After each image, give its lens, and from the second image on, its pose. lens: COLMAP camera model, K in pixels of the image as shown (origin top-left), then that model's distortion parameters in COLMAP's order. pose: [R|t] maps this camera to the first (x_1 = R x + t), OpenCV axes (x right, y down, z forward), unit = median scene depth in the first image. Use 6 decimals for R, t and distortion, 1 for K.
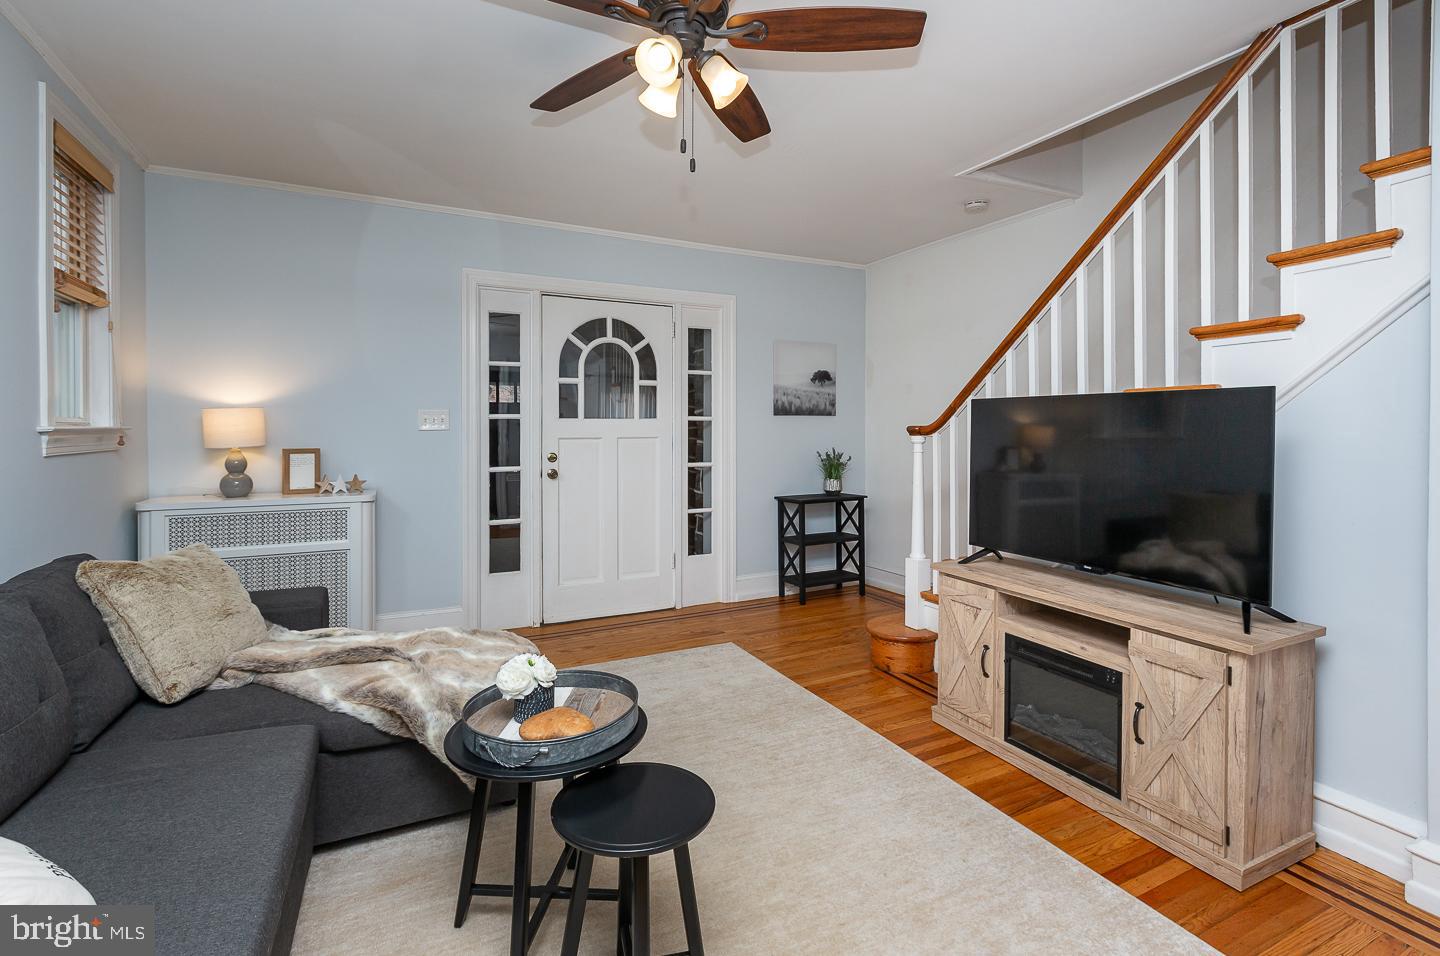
lens RADIAL K [[699.6, 0, 747.7], [0, 699.6, 428.8], [0, 0, 1]] dist [0.003626, 0.000366]
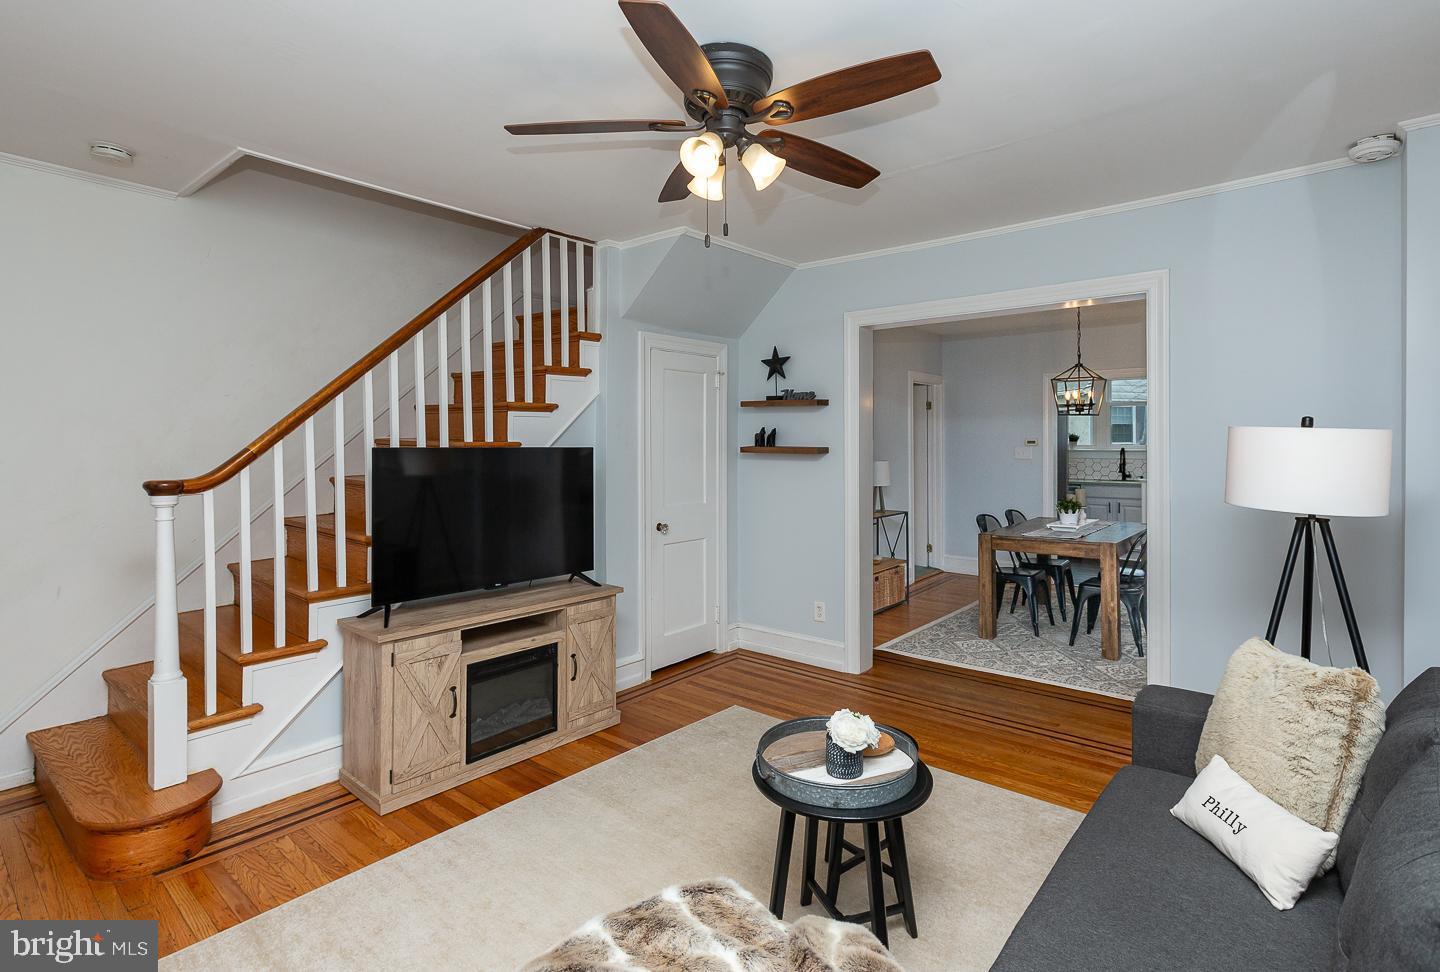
lens RADIAL K [[699.6, 0, 726.7], [0, 699.6, 446.1], [0, 0, 1]] dist [0.003626, 0.000366]
pose [[-0.378142, 0.005144, 0.925733, -0.829178], [0.008370, 0.999963, -0.002137, -0.045152], [-0.925710, 0.006940, -0.378171, 1.077761]]
